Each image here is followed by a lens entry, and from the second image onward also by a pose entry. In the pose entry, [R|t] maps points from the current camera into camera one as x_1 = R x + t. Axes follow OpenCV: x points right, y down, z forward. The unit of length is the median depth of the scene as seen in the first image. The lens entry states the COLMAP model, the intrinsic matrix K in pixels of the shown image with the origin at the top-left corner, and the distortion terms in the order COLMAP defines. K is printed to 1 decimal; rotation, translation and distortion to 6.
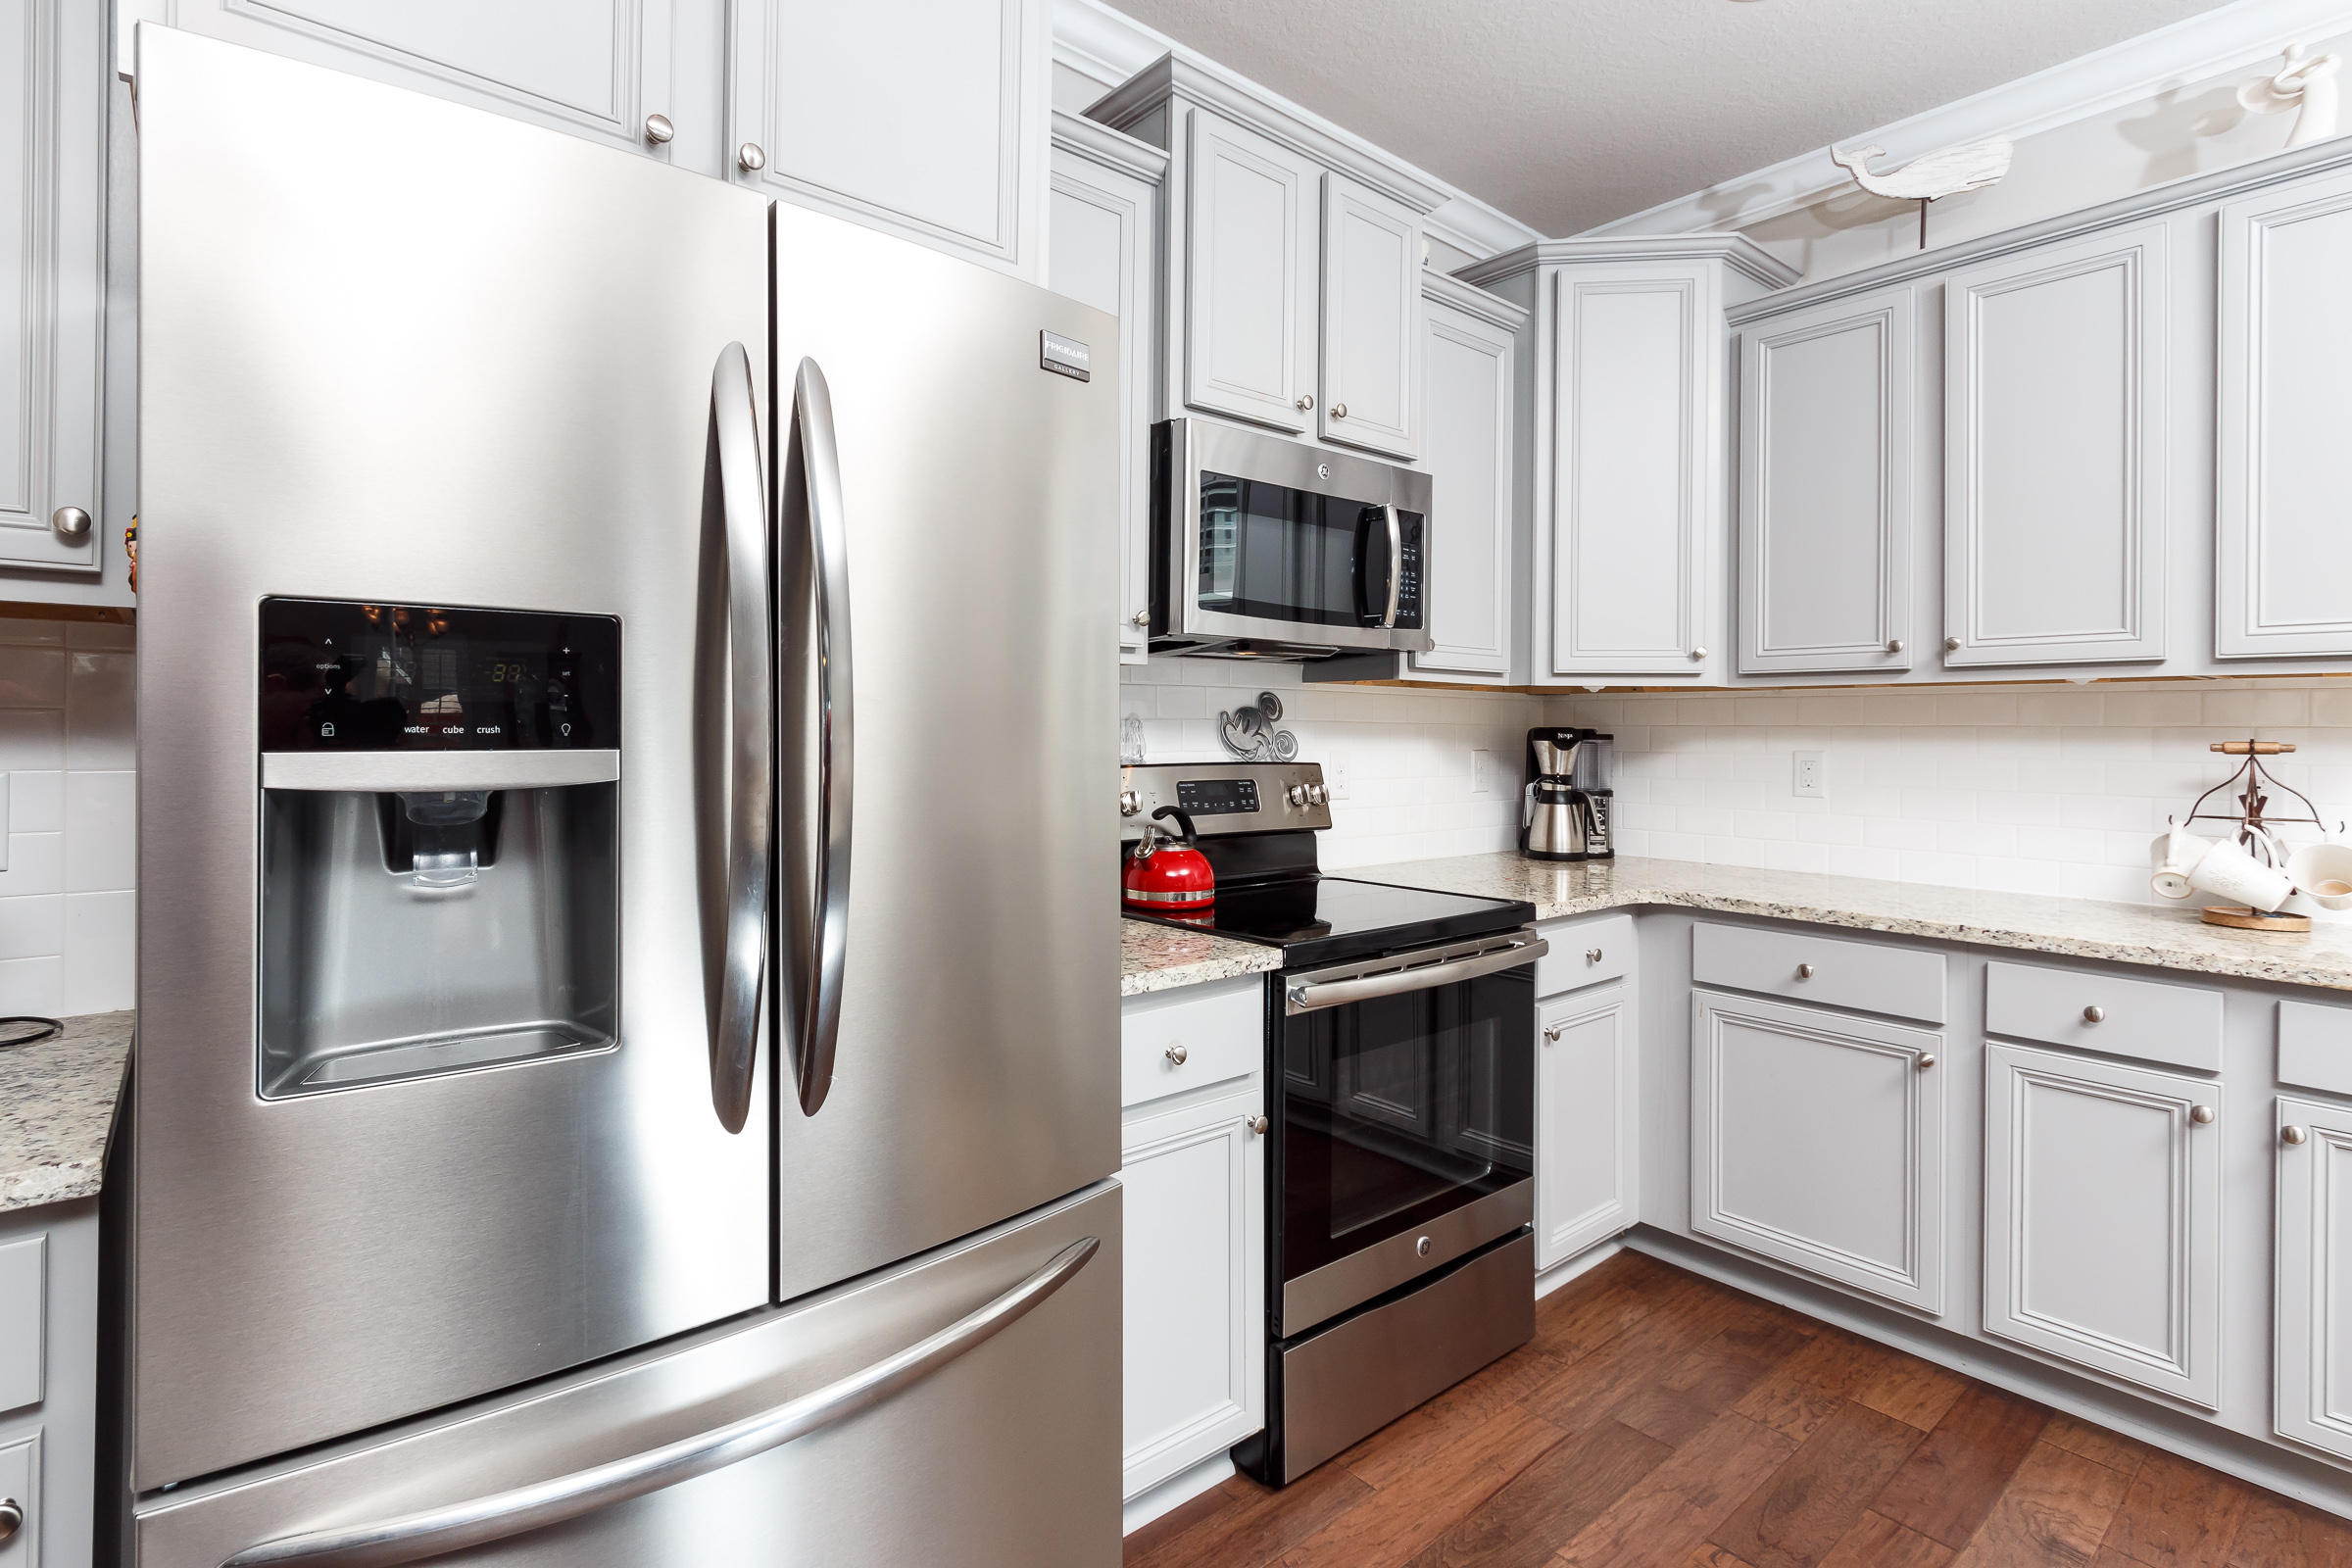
lens RADIAL K [[1118.9, 0, 1093.8], [0, 1118.9, 744.1], [0, 0, 1]] dist [0.013821, -0.001302]
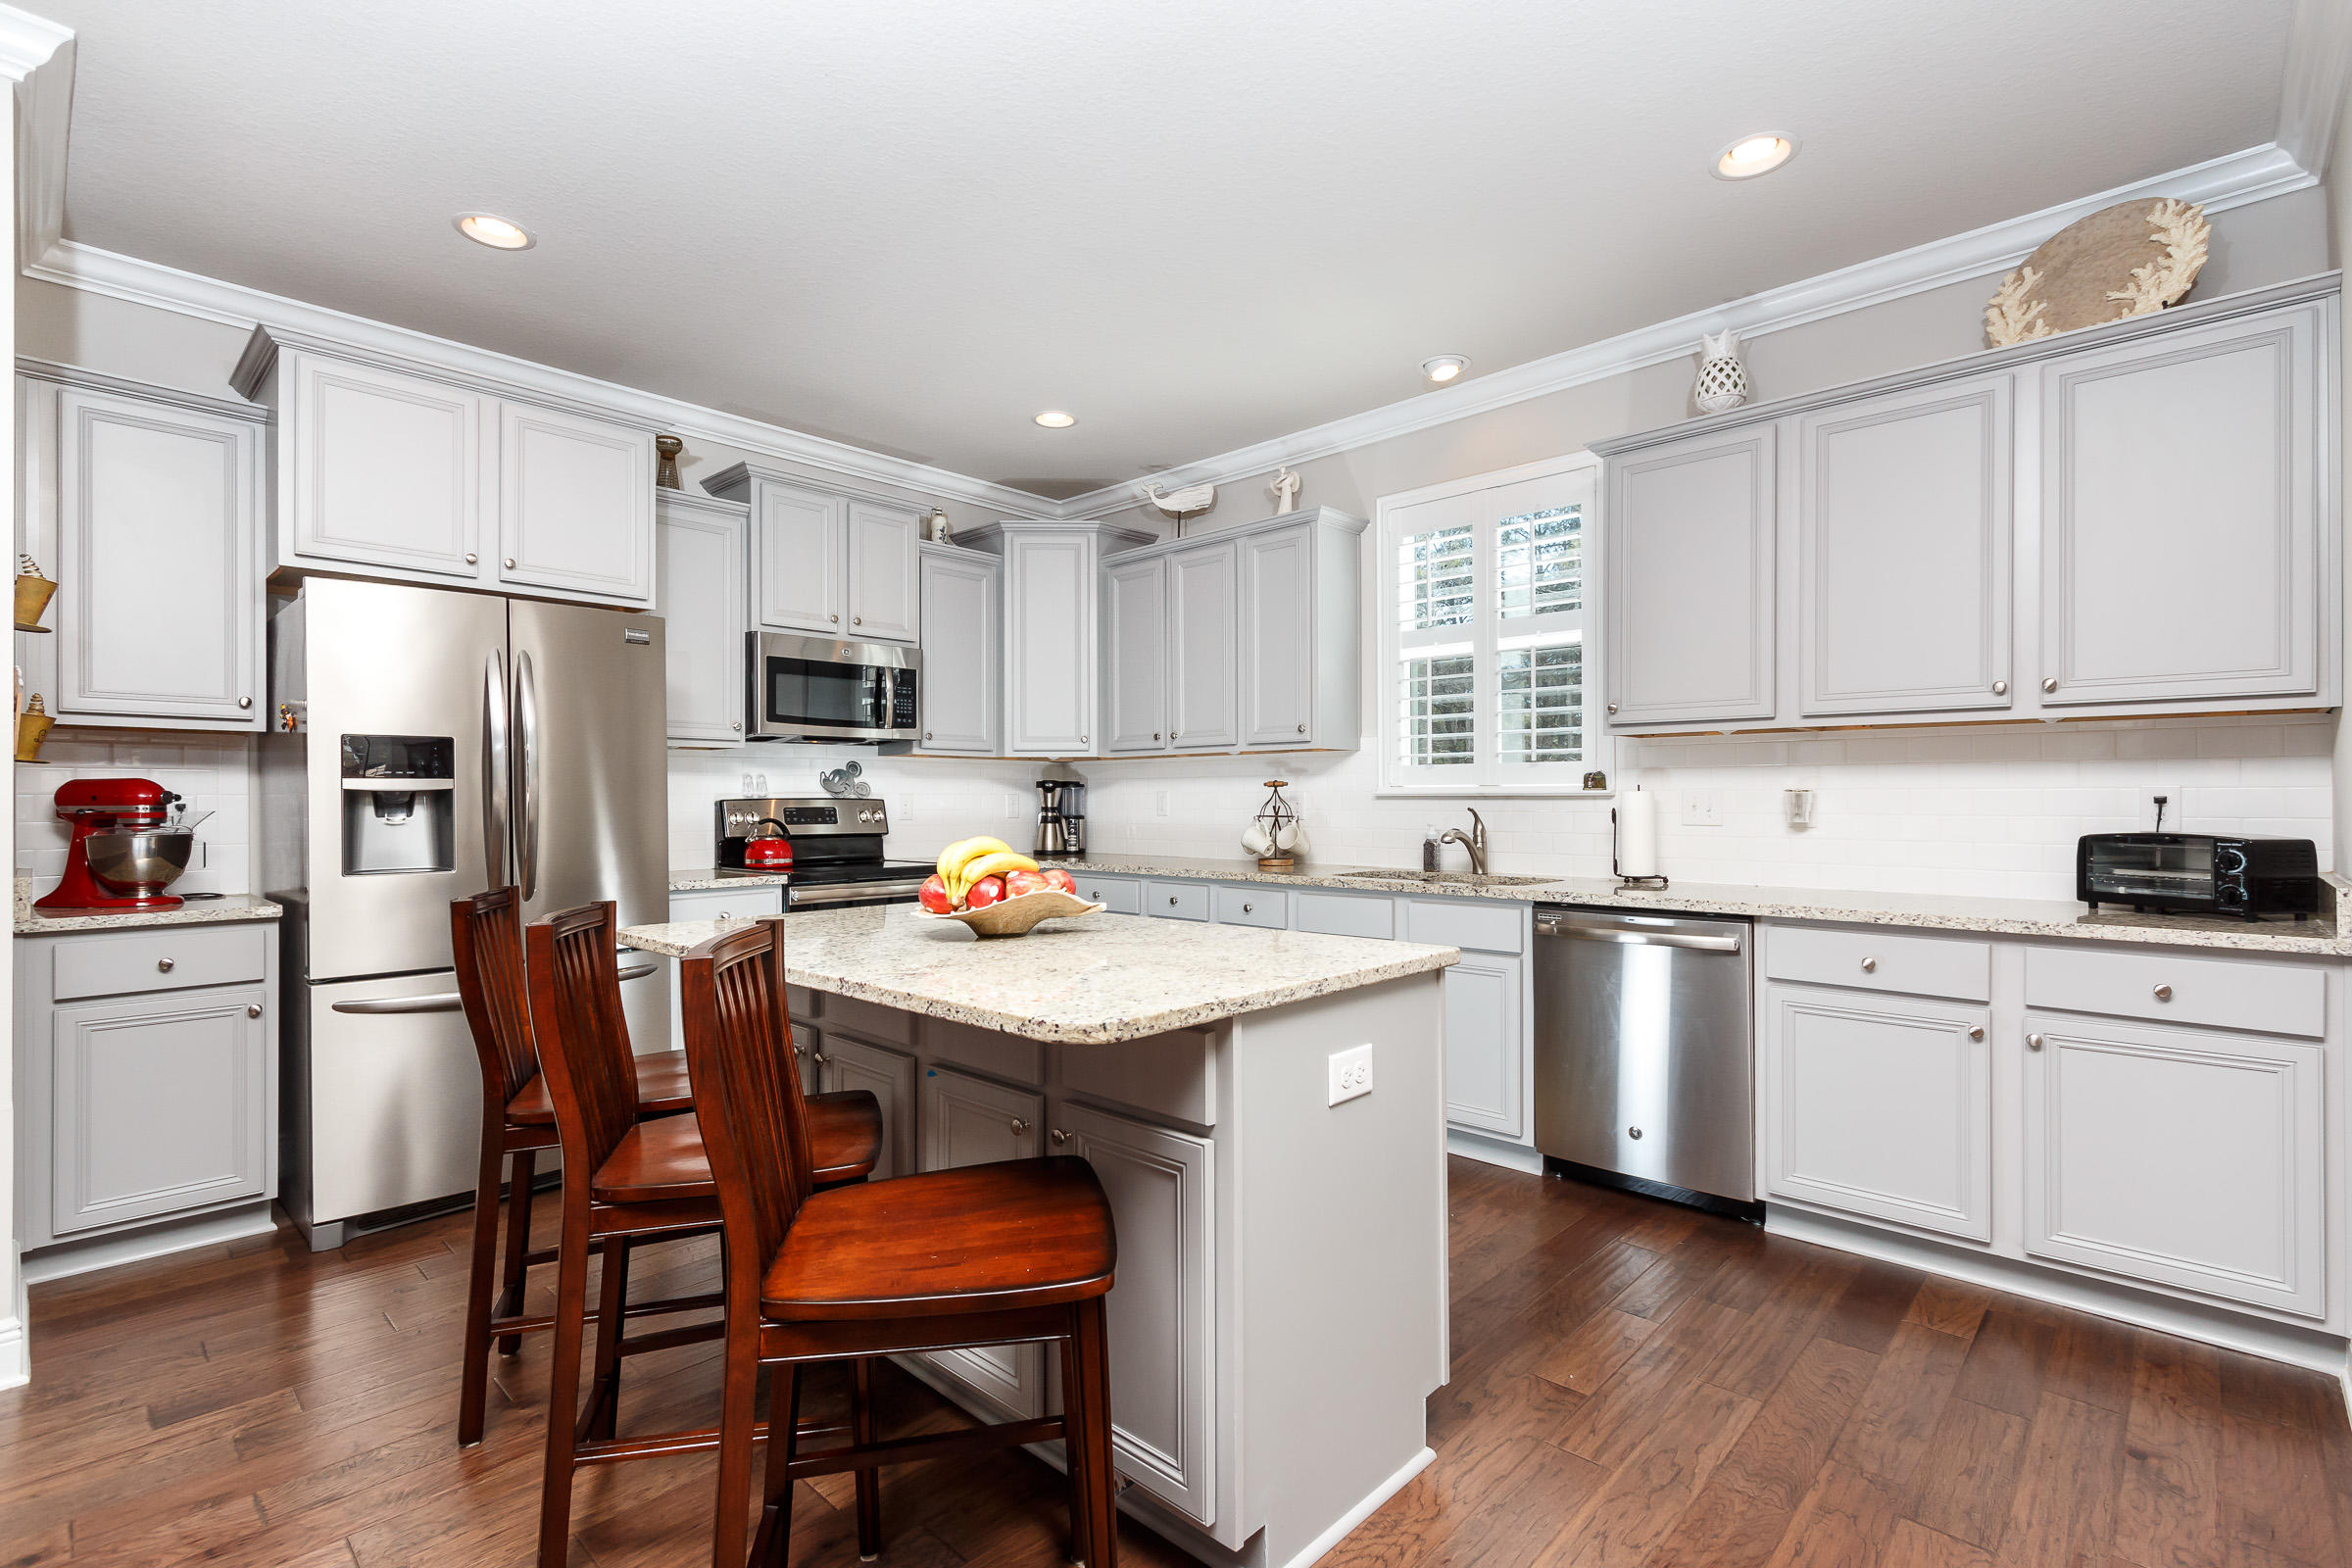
lens RADIAL K [[1083.0, 0, 1162.1], [0, 1083.0, 796.2], [0, 0, 1]] dist [0.008961, -0.003297]
pose [[0.989493, -0.013049, 0.143993, 0.453717], [0.015918, 0.999697, -0.018795, 0.059340], [-0.143704, 0.020889, 0.989400, -0.948745]]
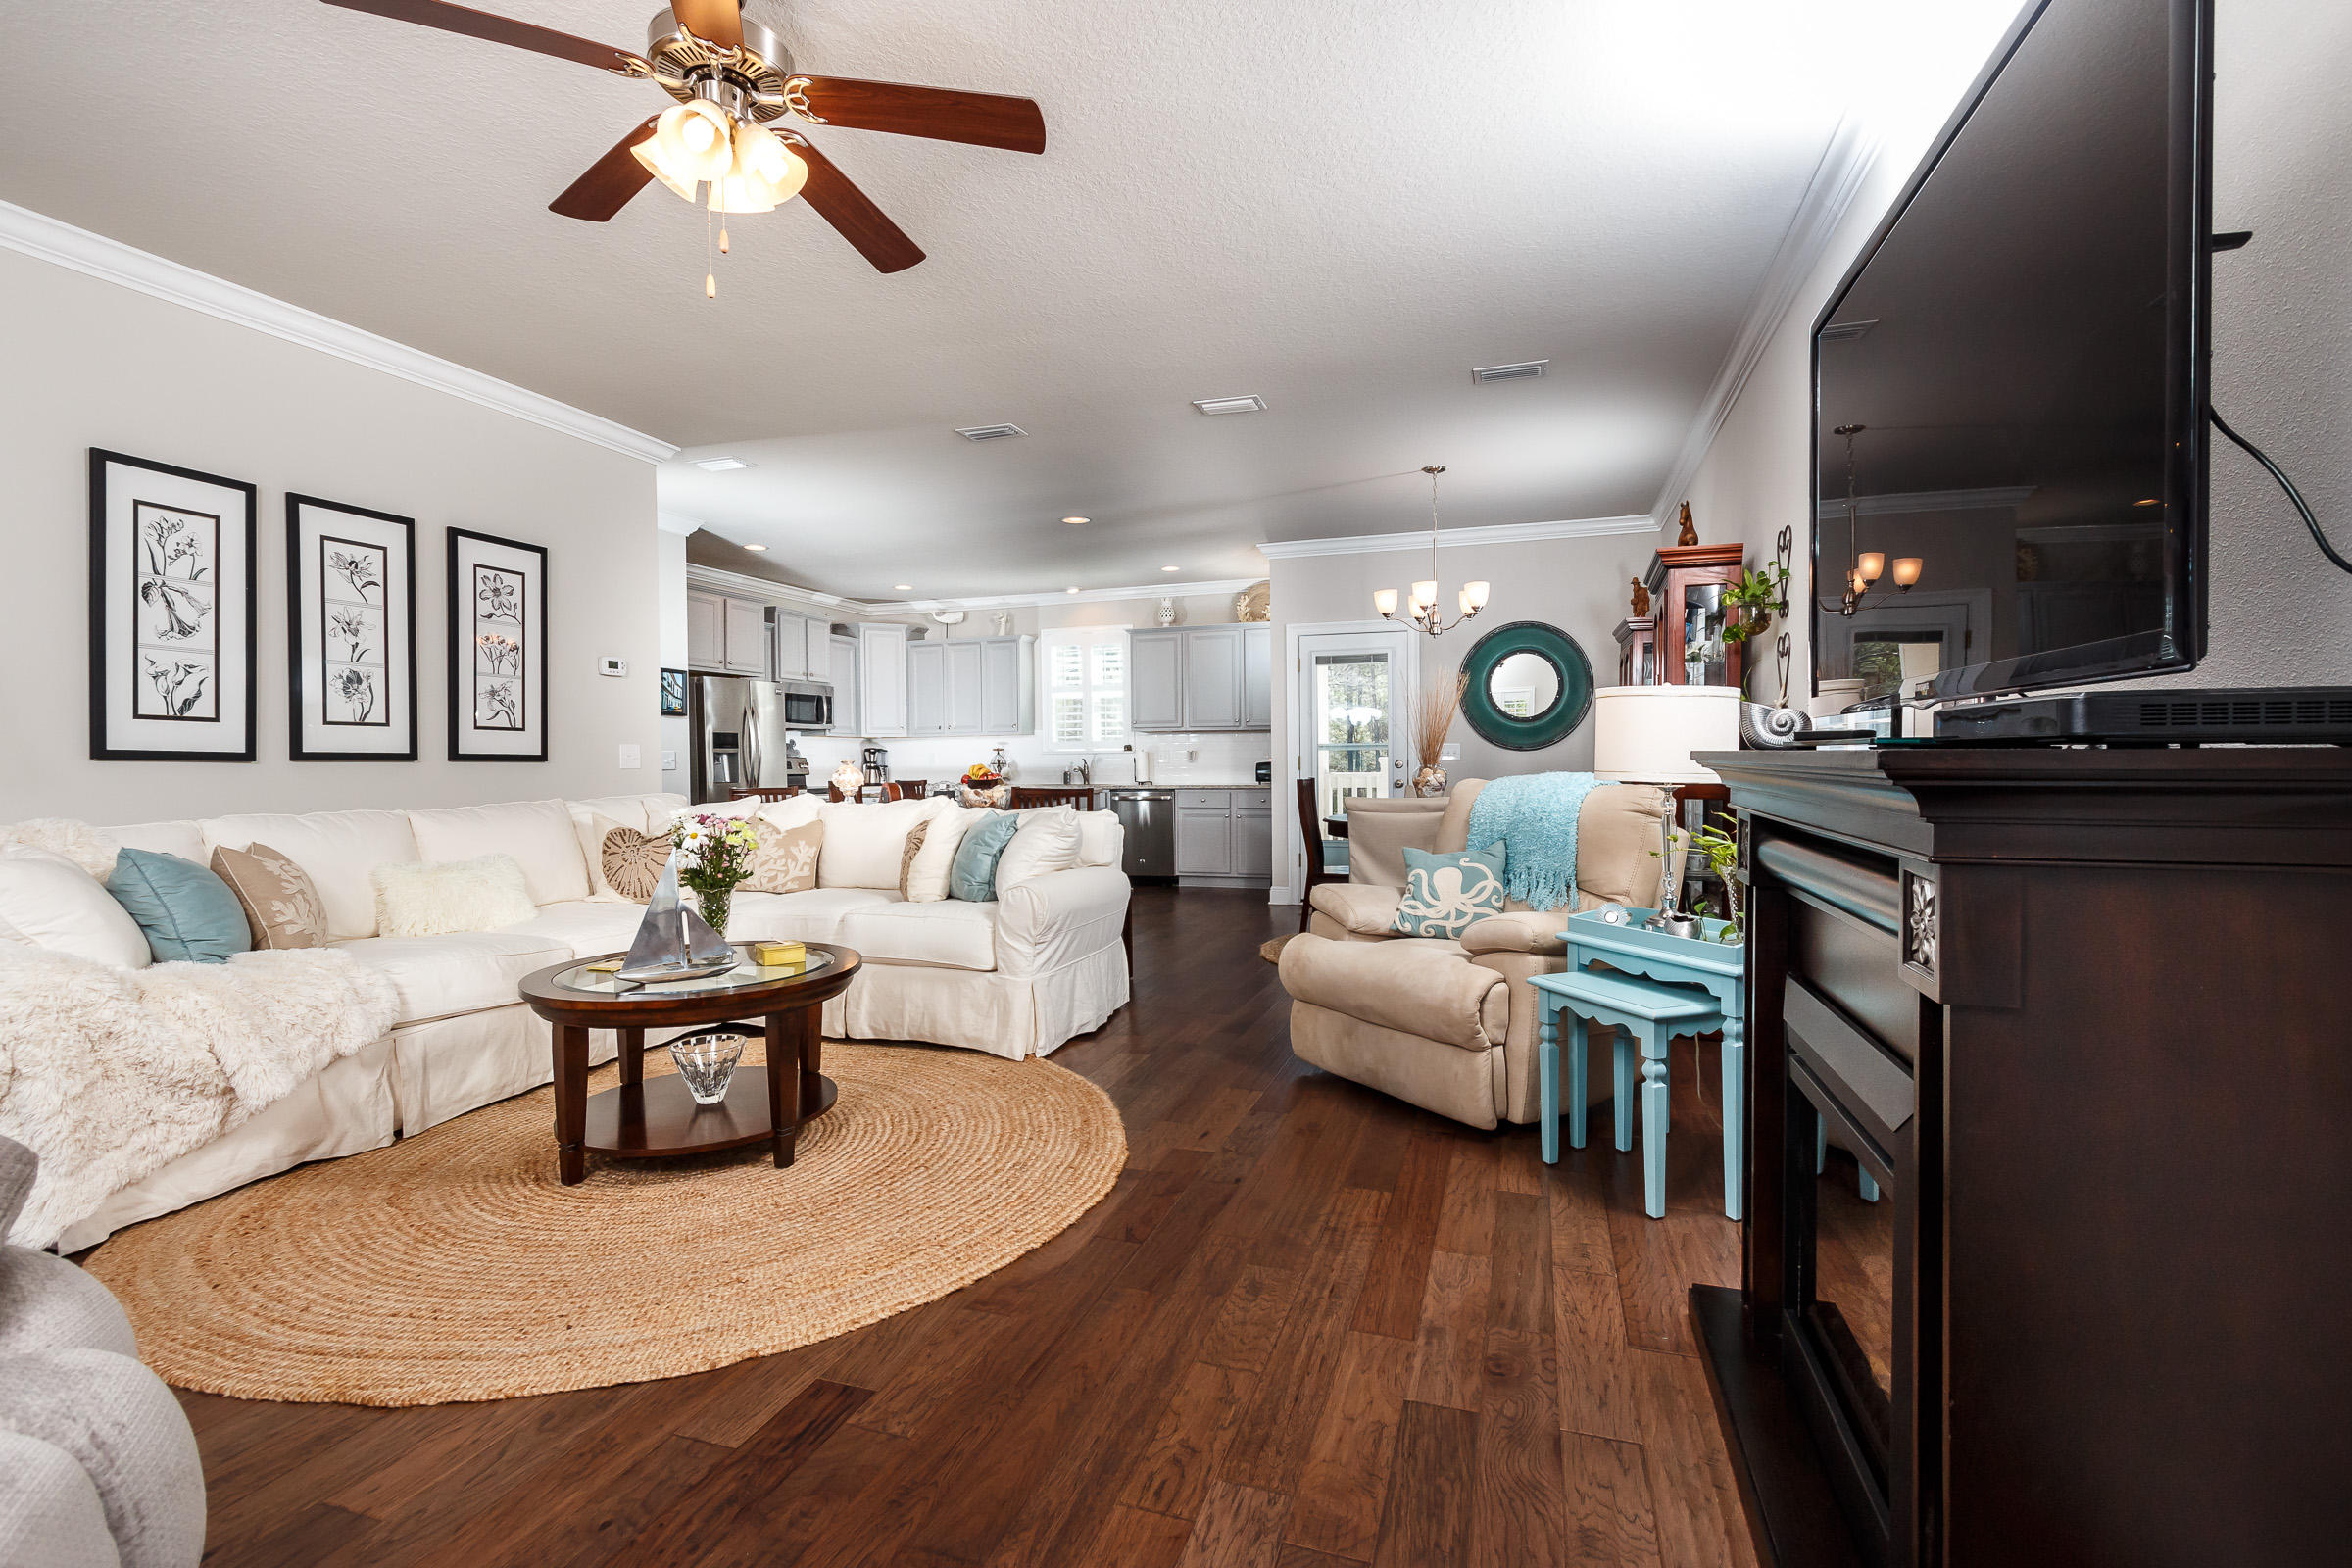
lens RADIAL K [[1083.0, 0, 1158.9], [0, 1083.0, 781.8], [0, 0, 1]] dist [0.008961, -0.003297]
pose [[0.835119, -0.033093, 0.549072, -0.929093], [0.032521, 0.999413, 0.010772, 0.110574], [-0.549106, 0.008860, 0.835705, -3.091084]]
